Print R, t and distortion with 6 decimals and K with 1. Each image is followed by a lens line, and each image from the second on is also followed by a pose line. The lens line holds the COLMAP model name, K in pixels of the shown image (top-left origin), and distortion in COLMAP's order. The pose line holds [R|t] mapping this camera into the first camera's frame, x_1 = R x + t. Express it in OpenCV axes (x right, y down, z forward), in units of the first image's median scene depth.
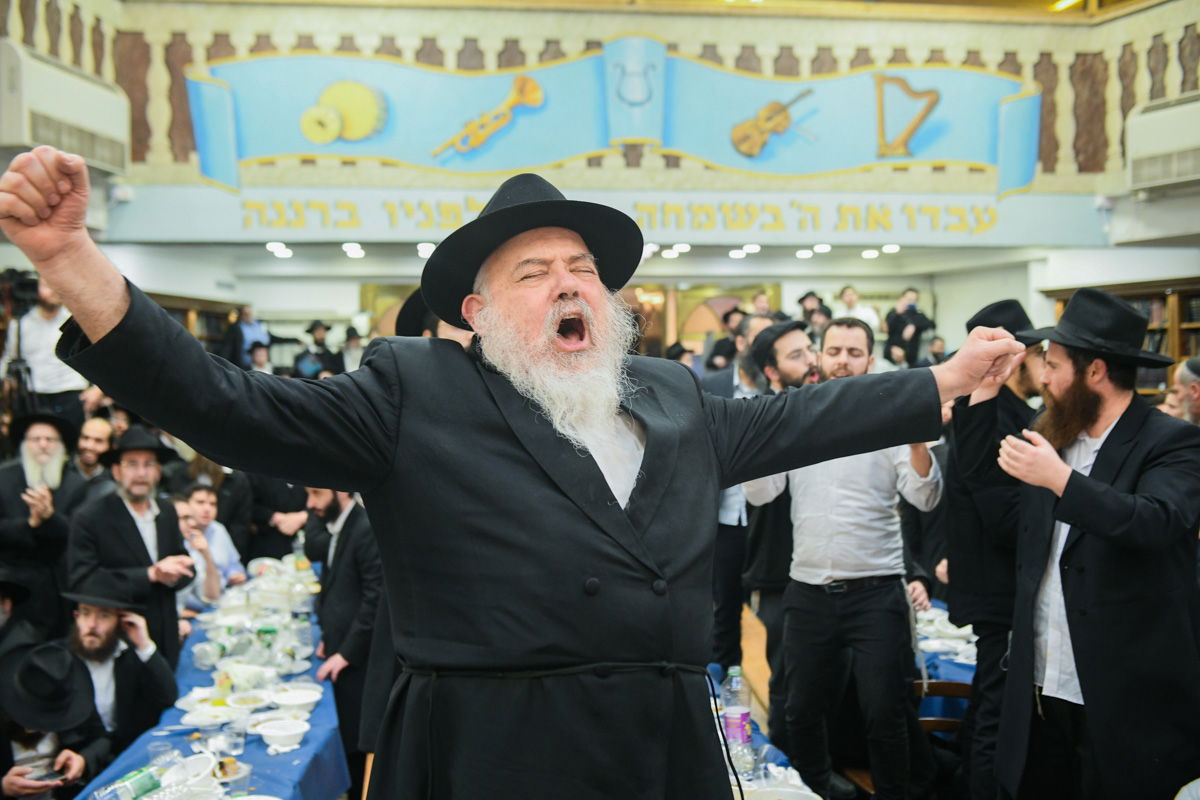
lens RADIAL K [[1322.5, 0, 591.2], [0, 1322.5, 394.5], [0, 0, 1]] dist [0.002765, 0.000000]
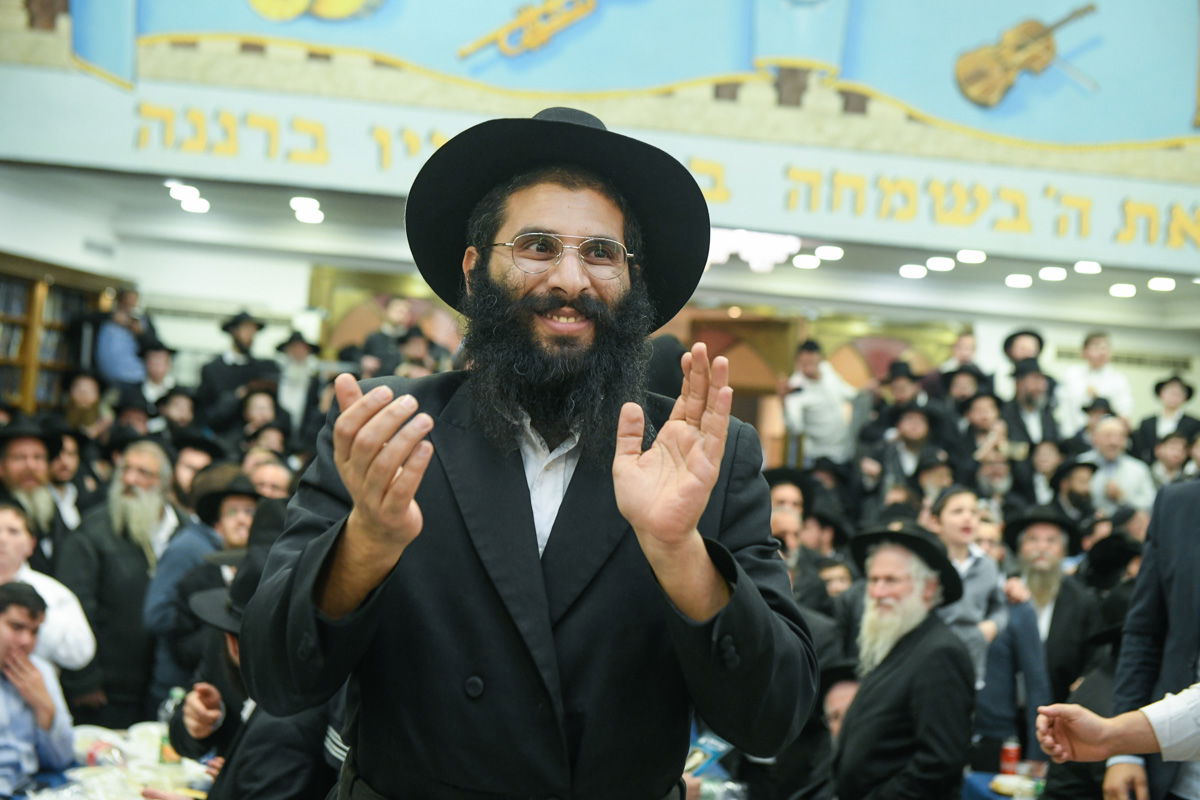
lens RADIAL K [[1936.4, 0, 605.3], [0, 1936.4, 395.8], [0, 0, 1]] dist [0.053224, 0.000000]
pose [[0.995726, 0.091620, -0.011606, -0.028715], [-0.091977, 0.995133, -0.035375, -0.002064], [0.008308, 0.036292, 0.999307, 0.121372]]
